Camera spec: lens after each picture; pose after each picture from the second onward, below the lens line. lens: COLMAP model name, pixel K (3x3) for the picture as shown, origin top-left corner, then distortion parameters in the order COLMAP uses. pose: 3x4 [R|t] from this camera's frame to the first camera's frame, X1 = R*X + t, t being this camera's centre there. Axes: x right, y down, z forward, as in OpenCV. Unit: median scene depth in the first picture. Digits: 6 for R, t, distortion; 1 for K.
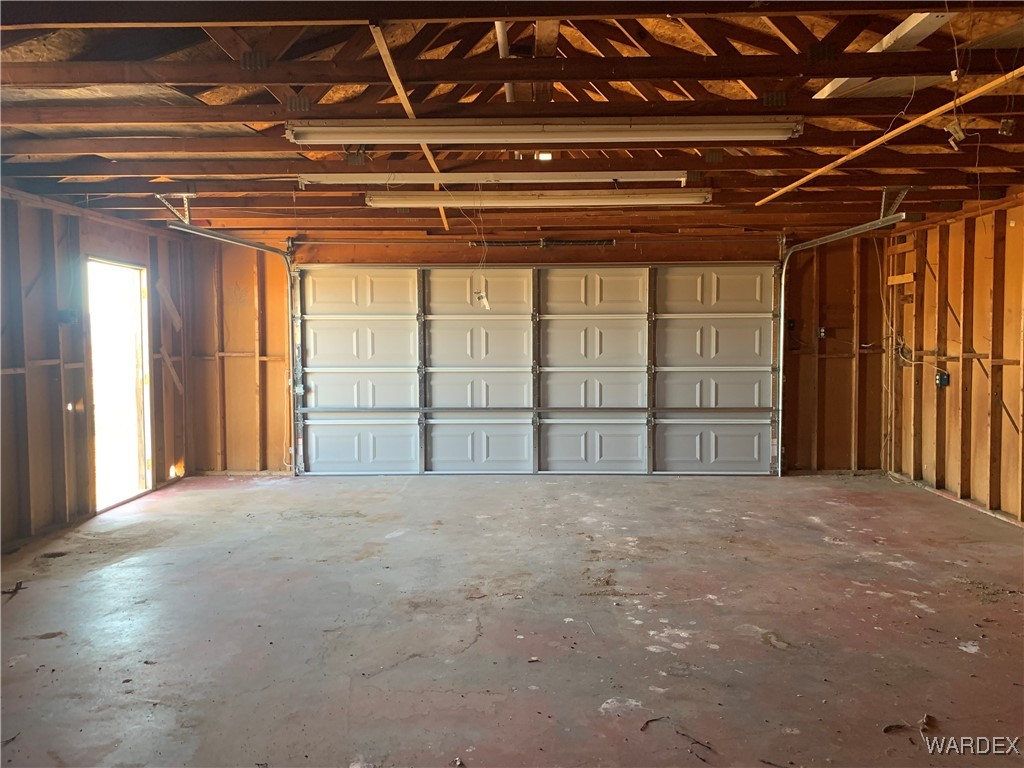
lens RADIAL K [[792.8, 0, 512.5], [0, 792.8, 377.3], [0, 0, 1]] dist [0.049845, -0.059183]
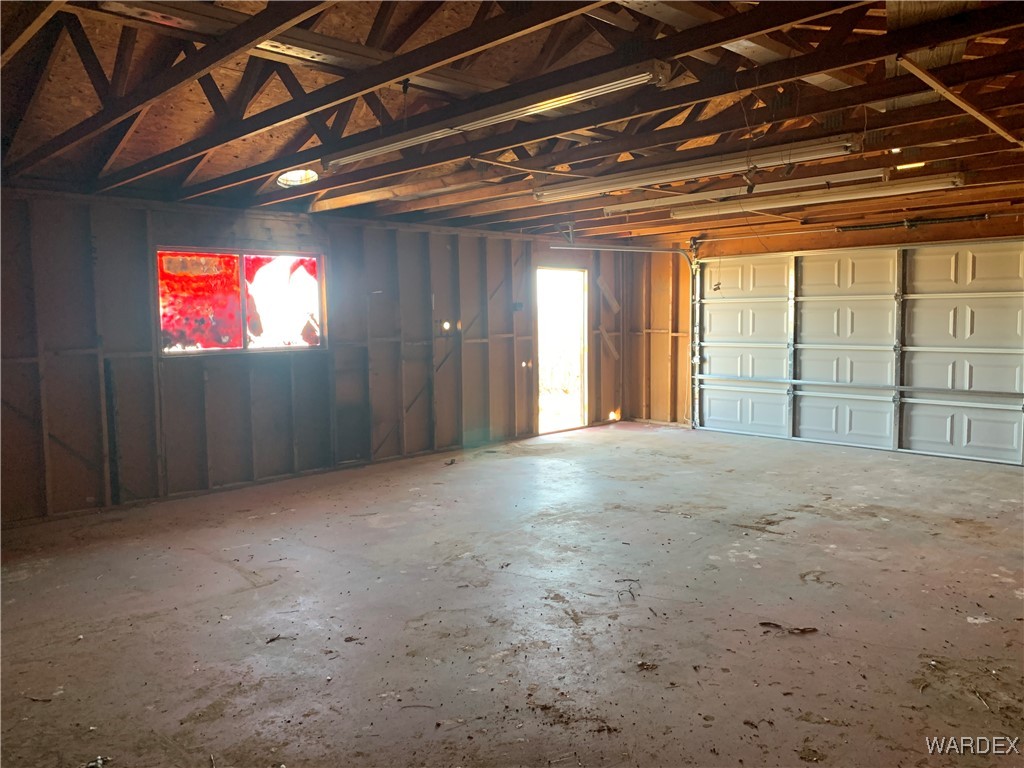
lens RADIAL K [[792.8, 0, 506.7], [0, 792.8, 384.7], [0, 0, 1]] dist [0.049845, -0.059183]
pose [[0.692150, 0.058793, -0.719356, 0.424219], [-0.030461, 0.998168, 0.052271, -0.001775], [0.721111, -0.014267, 0.692673, -0.076055]]
